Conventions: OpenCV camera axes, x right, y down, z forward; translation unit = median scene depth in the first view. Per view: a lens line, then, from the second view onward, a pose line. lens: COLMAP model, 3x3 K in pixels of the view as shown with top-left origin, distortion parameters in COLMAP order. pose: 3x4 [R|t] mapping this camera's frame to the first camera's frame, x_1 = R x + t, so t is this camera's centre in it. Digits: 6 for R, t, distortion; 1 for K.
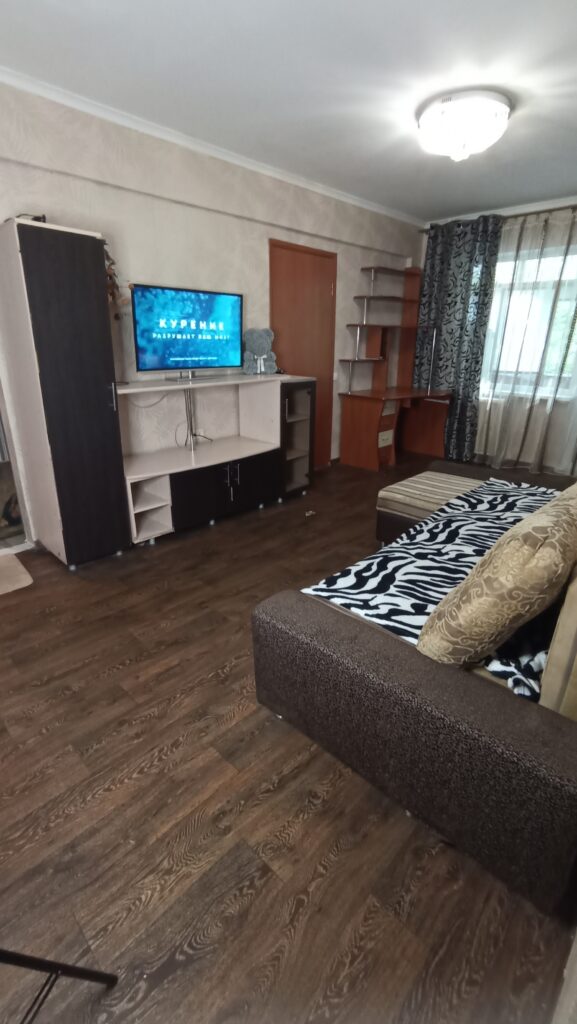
lens RADIAL K [[465.0, 0, 291.9], [0, 465.0, 510.8], [0, 0, 1]] dist [0.001424, 0.000704]
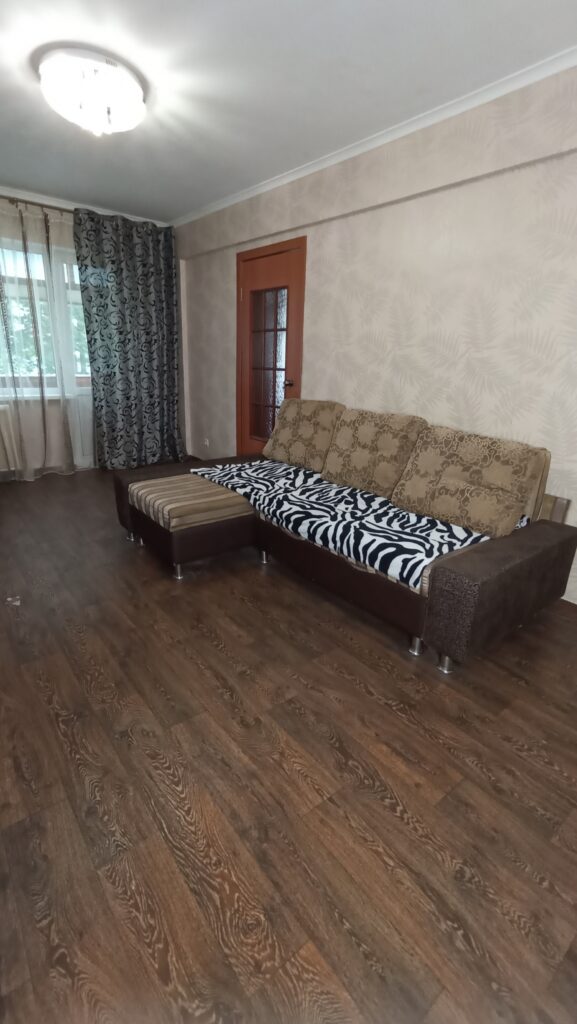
lens RADIAL K [[465.0, 0, 291.9], [0, 465.0, 510.8], [0, 0, 1]] dist [0.001424, 0.000704]
pose [[0.112686, -0.300255, 0.947179, -1.005897], [0.299705, 0.919125, 0.255707, -0.320984], [-0.947354, 0.255059, 0.193560, 1.013988]]
